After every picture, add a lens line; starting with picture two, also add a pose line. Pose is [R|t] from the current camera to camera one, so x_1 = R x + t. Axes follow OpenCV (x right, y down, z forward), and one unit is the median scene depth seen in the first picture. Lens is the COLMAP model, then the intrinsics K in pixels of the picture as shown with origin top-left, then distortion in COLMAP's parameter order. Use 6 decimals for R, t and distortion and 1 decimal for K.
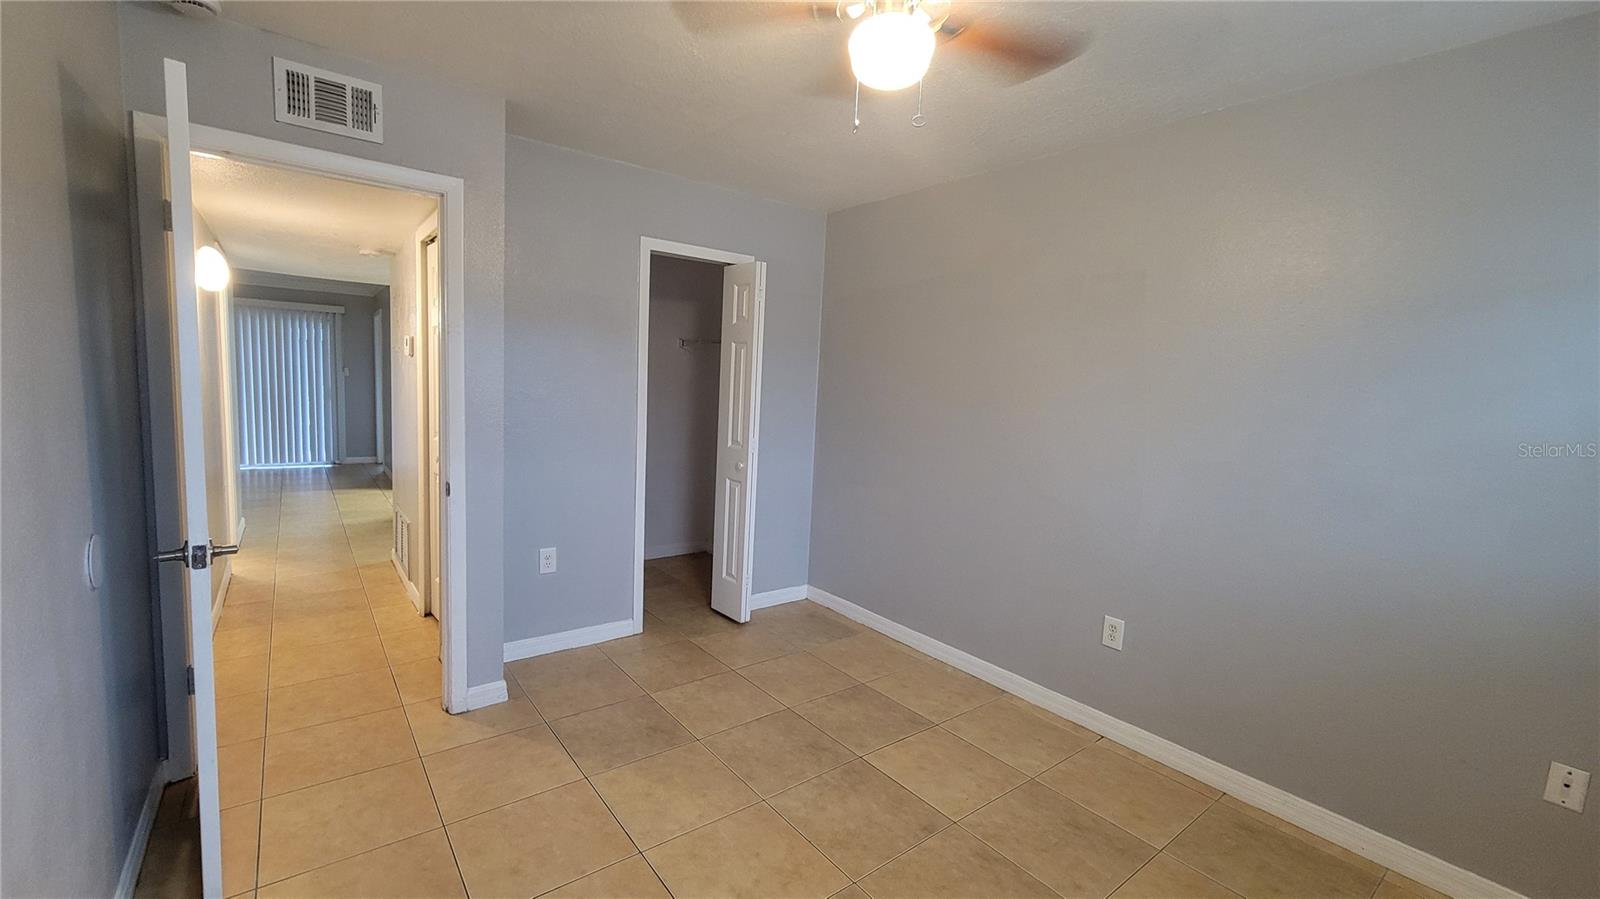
lens RADIAL K [[645.5, 0, 790.5], [0, 645.5, 458.4], [0, 0, 1]] dist [0.003780, -0.001806]
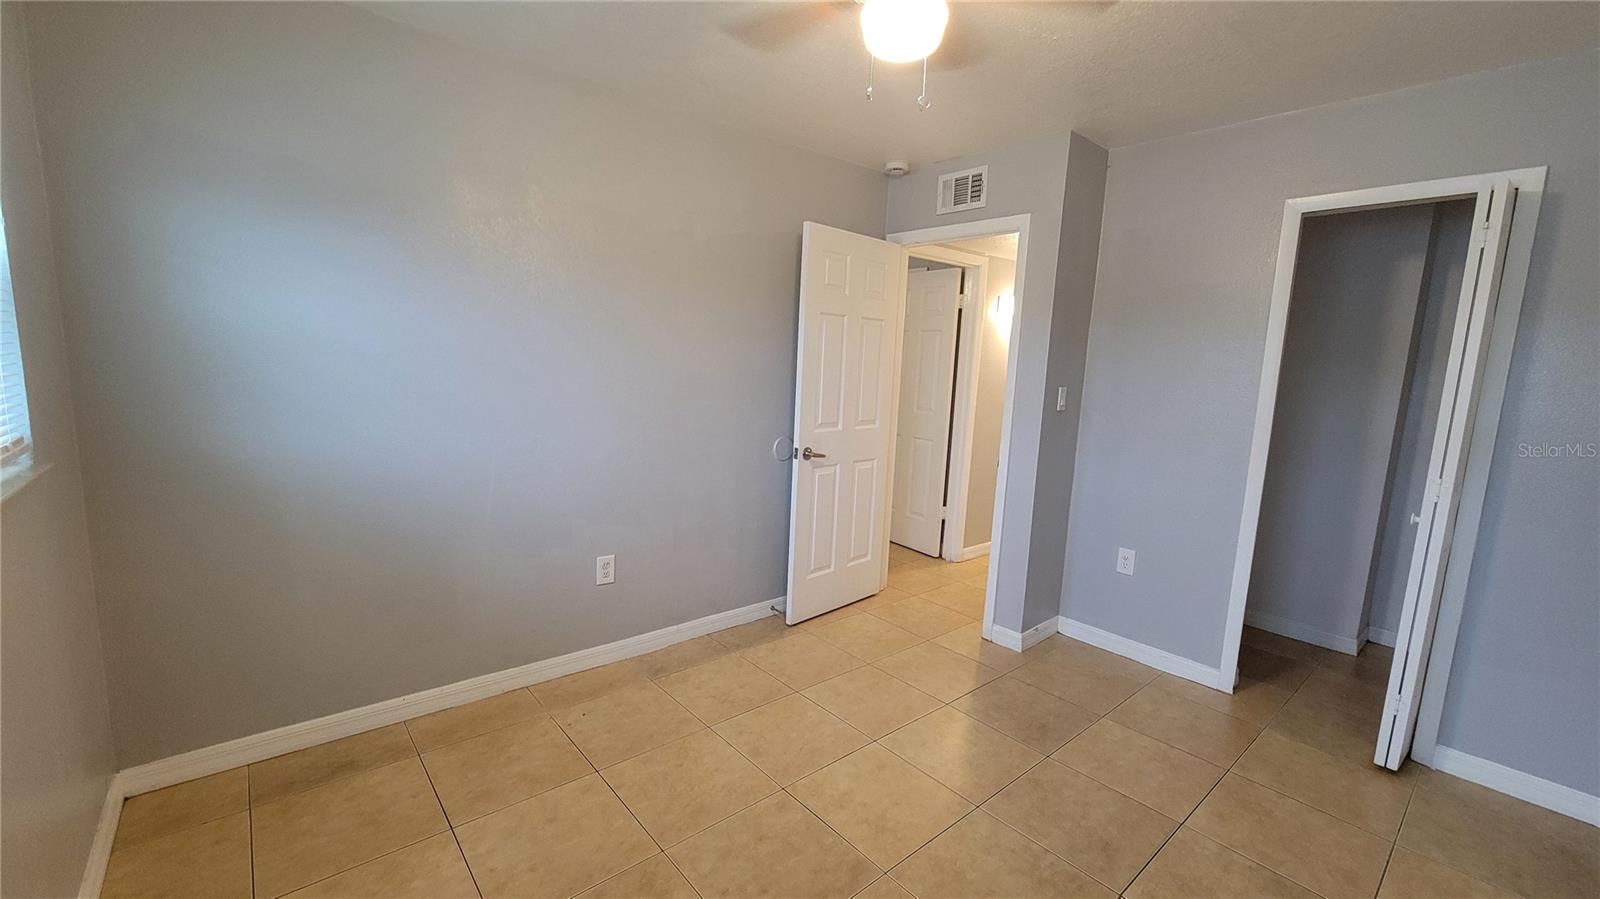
lens RADIAL K [[645.5, 0, 792.8], [0, 645.5, 454.6], [0, 0, 1]] dist [0.003780, -0.001806]
pose [[0.067632, 0.110200, -0.991606, 0.442453], [-0.154010, 0.983122, 0.098753, -0.018022], [0.985752, 0.146038, 0.083462, 0.308061]]
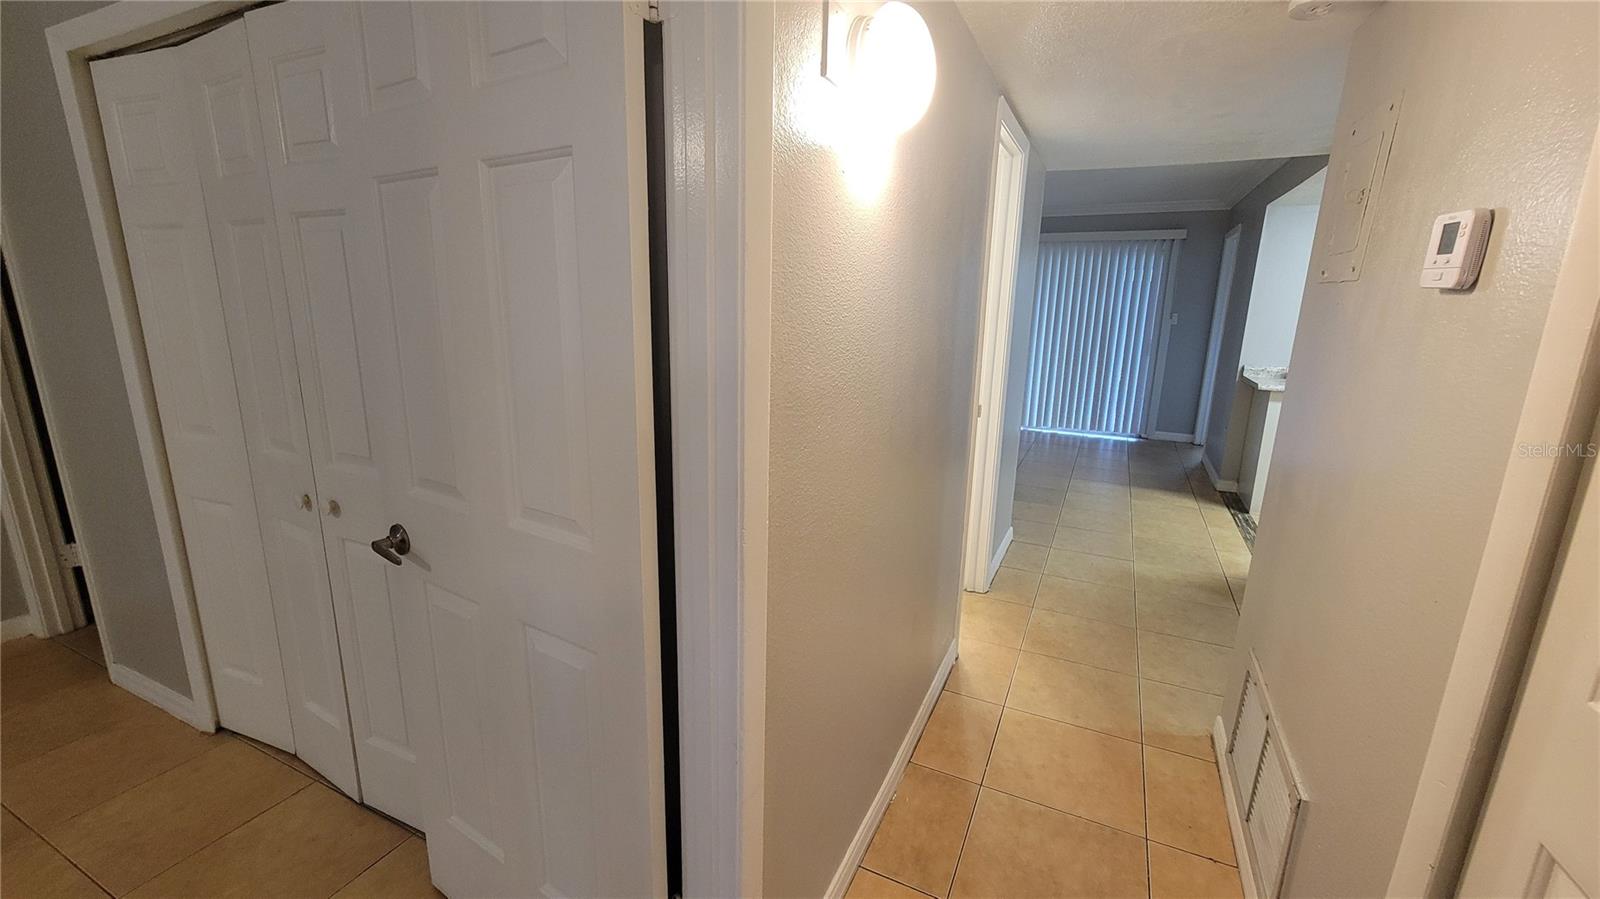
lens RADIAL K [[645.5, 0, 796.6], [0, 645.5, 448.1], [0, 0, 1]] dist [0.003780, -0.001806]
pose [[0.444102, 0.159777, -0.881615, -0.429016], [-0.093466, 0.986864, 0.131769, -0.093984], [0.891088, 0.023882, 0.453202, 0.595317]]
